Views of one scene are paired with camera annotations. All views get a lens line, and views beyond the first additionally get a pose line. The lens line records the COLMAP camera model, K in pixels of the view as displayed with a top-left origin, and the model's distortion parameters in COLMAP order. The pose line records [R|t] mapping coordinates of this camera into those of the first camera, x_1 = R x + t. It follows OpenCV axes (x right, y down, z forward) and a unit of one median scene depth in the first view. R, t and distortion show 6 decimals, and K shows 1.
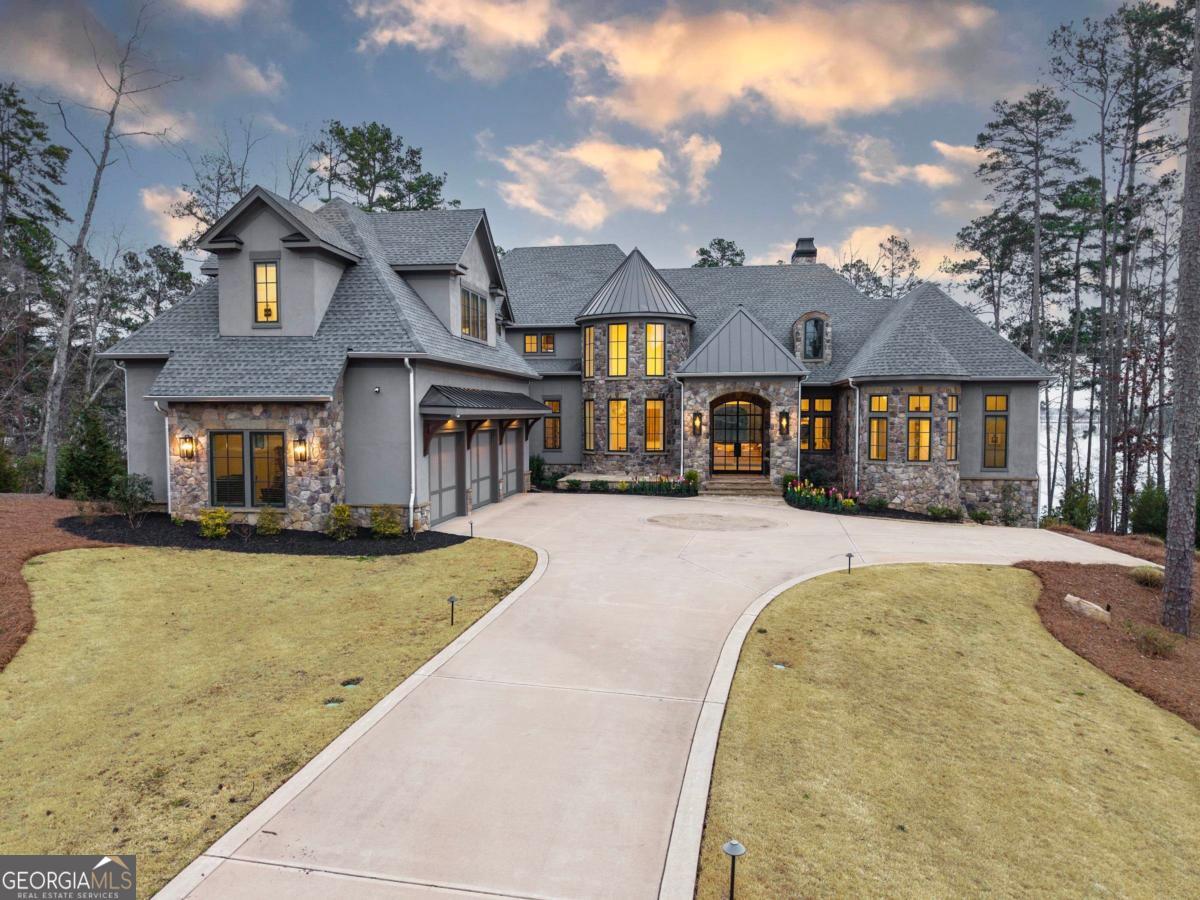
lens RADIAL K [[816.6, 0, 600.0], [0, 816.6, 450.0], [0, 0, 1]] dist [0.058656, -0.075418]
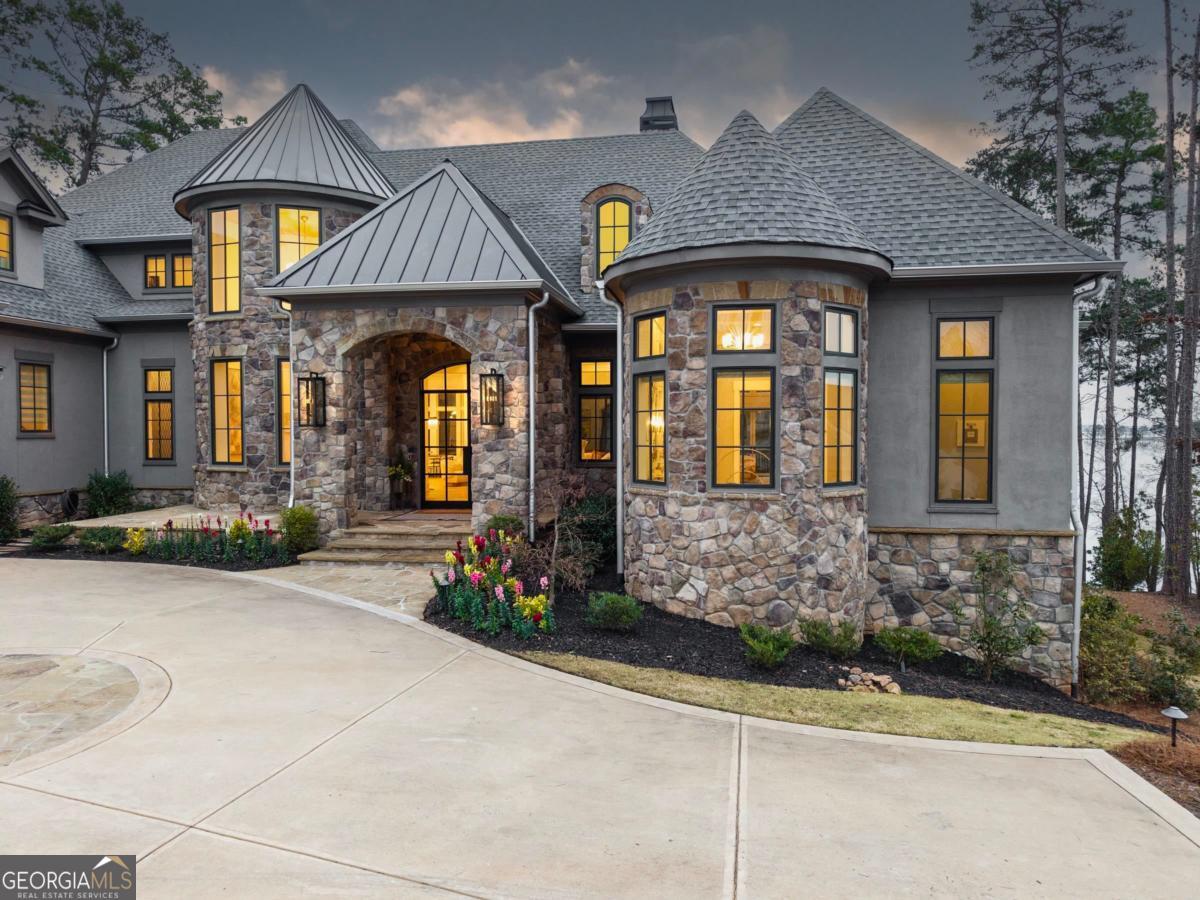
lens RADIAL K [[823.4, 0, 600.0], [0, 823.4, 450.0], [0, 0, 1]] dist [0.127265, -0.180861]
pose [[0.999873, 0.000309, -0.015941, 0.288487], [-0.000645, 0.999778, -0.021066, 0.004184], [0.015931, 0.021074, 0.999651, 0.551405]]
